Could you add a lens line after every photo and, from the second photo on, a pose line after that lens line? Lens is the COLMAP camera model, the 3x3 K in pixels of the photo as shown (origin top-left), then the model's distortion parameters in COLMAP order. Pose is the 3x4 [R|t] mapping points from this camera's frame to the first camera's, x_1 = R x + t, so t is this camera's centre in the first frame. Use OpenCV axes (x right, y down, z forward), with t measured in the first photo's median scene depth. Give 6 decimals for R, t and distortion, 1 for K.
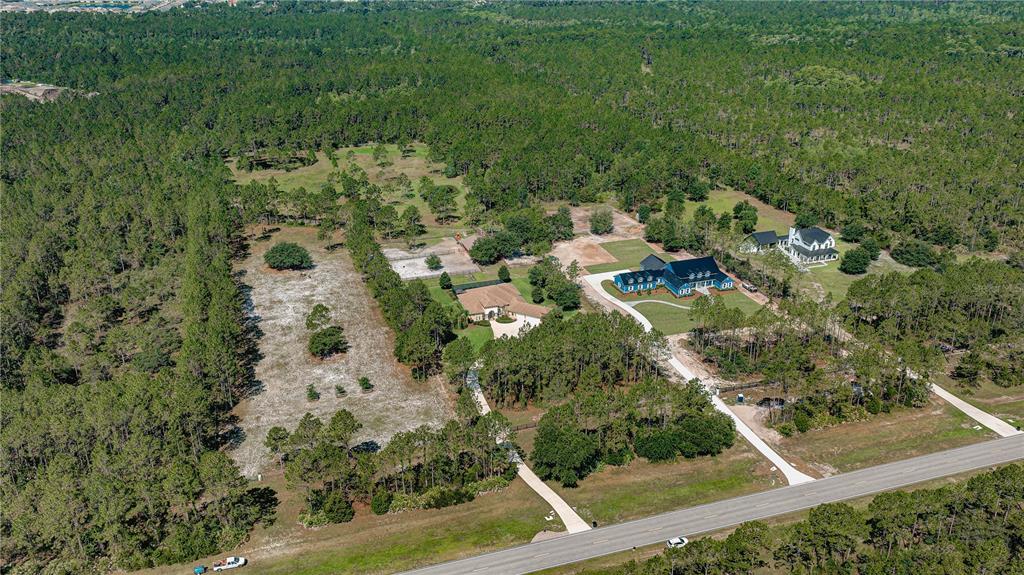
lens RADIAL K [[820.3, 0, 512.0], [0, 820.3, 287.5], [0, 0, 1]] dist [0.068402, -0.007675]
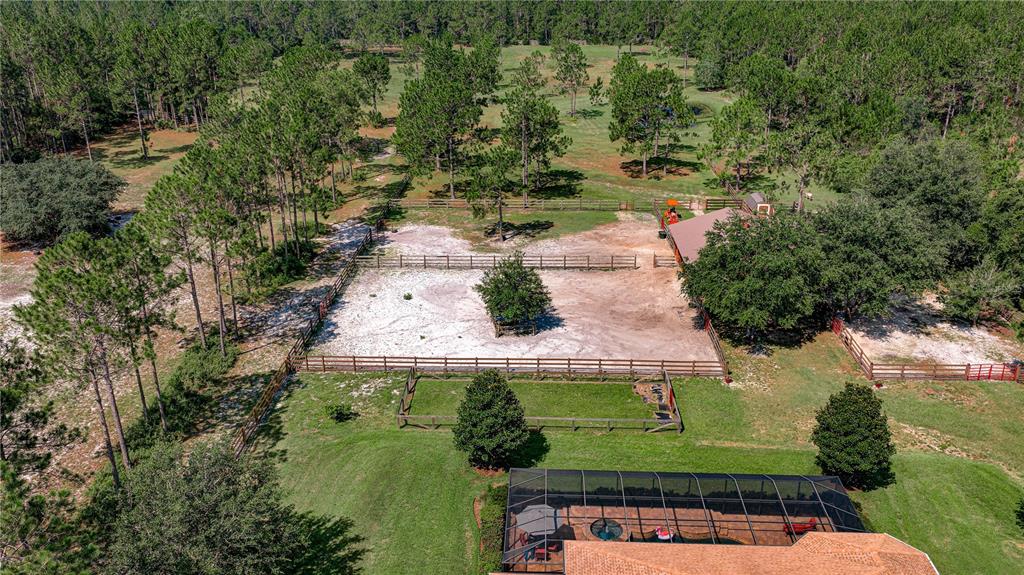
lens RADIAL K [[834.8, 0, 512.0], [0, 834.8, 287.5], [0, 0, 1]] dist [0.081029, -0.155438]
pose [[0.937705, 0.138532, -0.318618, -0.024380], [-0.140527, 0.989934, 0.016839, -0.039155], [0.317744, 0.028985, 0.947733, 0.819277]]
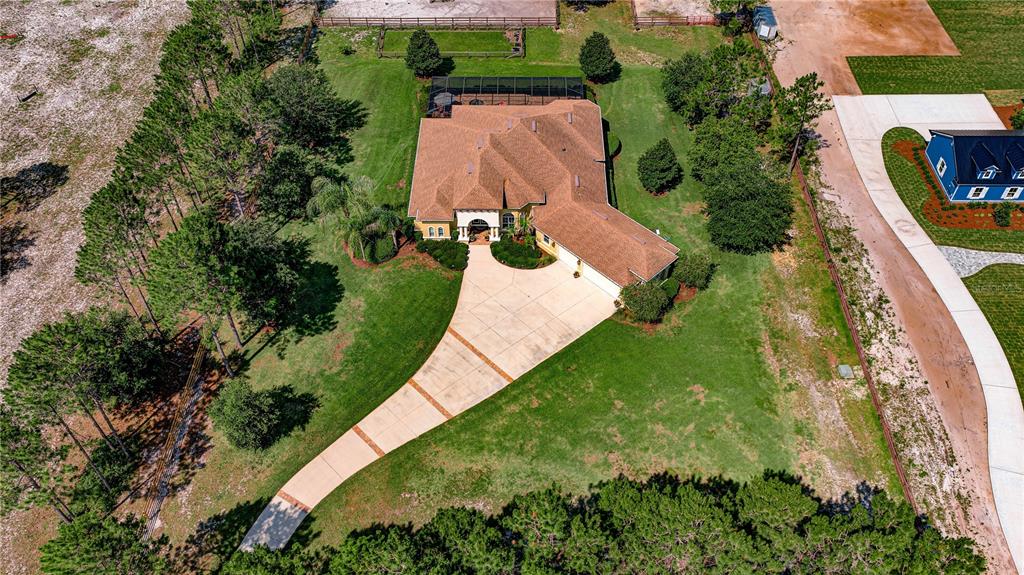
lens RADIAL K [[828.7, 0, 512.0], [0, 828.7, 287.5], [0, 0, 1]] dist [0.047628, -0.084711]
pose [[0.948183, 0.238588, -0.209822, 0.052903], [-0.129408, 0.893129, 0.430783, -0.076395], [0.290177, -0.381309, 0.877725, 0.647707]]
